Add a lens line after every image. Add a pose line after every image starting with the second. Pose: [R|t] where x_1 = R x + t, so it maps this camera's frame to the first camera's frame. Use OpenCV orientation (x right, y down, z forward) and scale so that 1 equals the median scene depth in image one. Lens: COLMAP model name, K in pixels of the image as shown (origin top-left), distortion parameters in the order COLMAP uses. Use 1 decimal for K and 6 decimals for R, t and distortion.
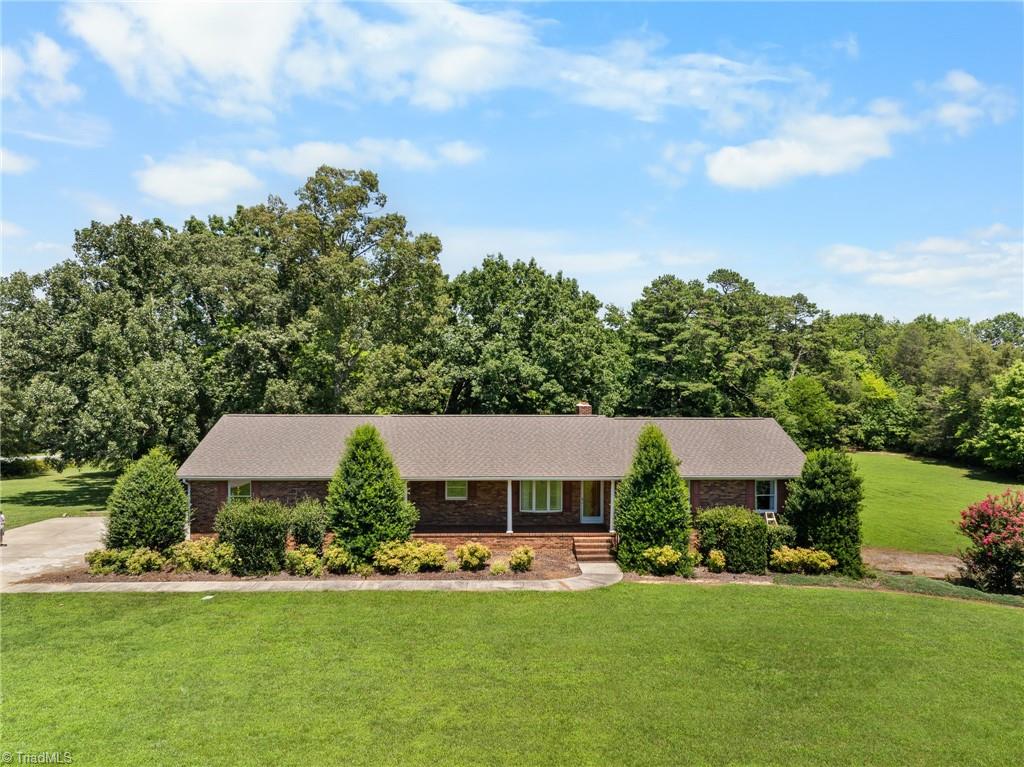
lens RADIAL K [[719.3, 0, 521.6], [0, 719.3, 375.3], [0, 0, 1]] dist [-0.041029, 0.009692]
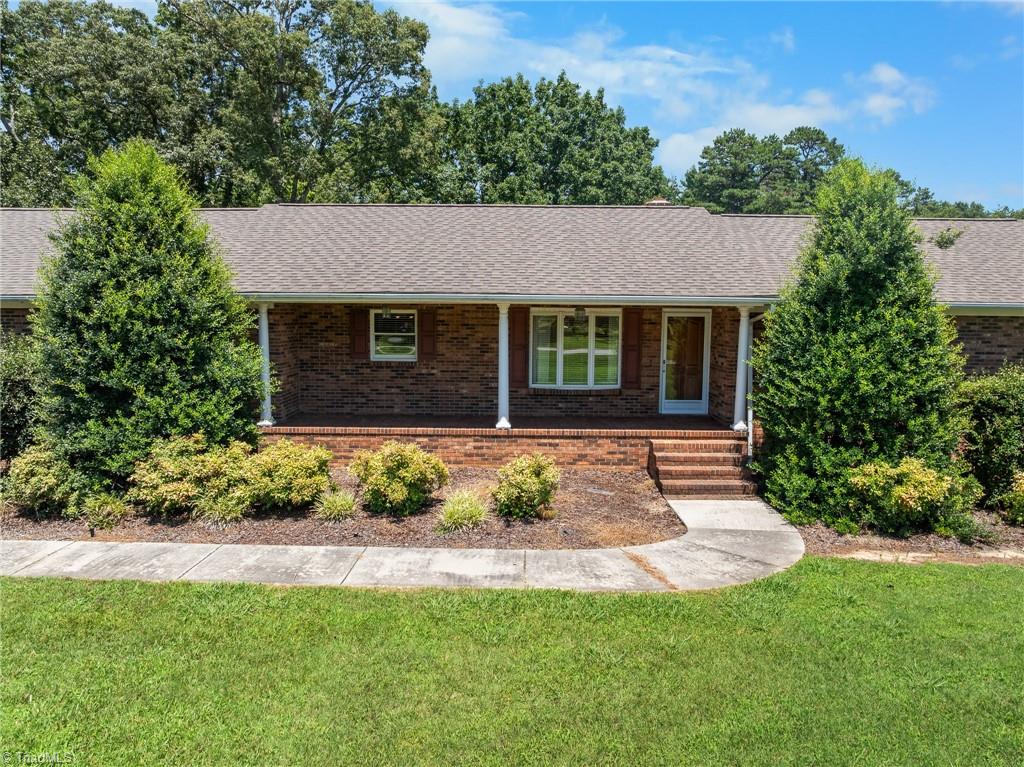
lens RADIAL K [[719.3, 0, 521.3], [0, 719.3, 380.1], [0, 0, 1]] dist [-0.041029, 0.009692]
pose [[0.999188, 0.008937, -0.039289, 0.012480], [-0.004641, 0.994130, 0.108096, 0.160079], [0.040024, -0.107826, 0.993364, 0.635384]]
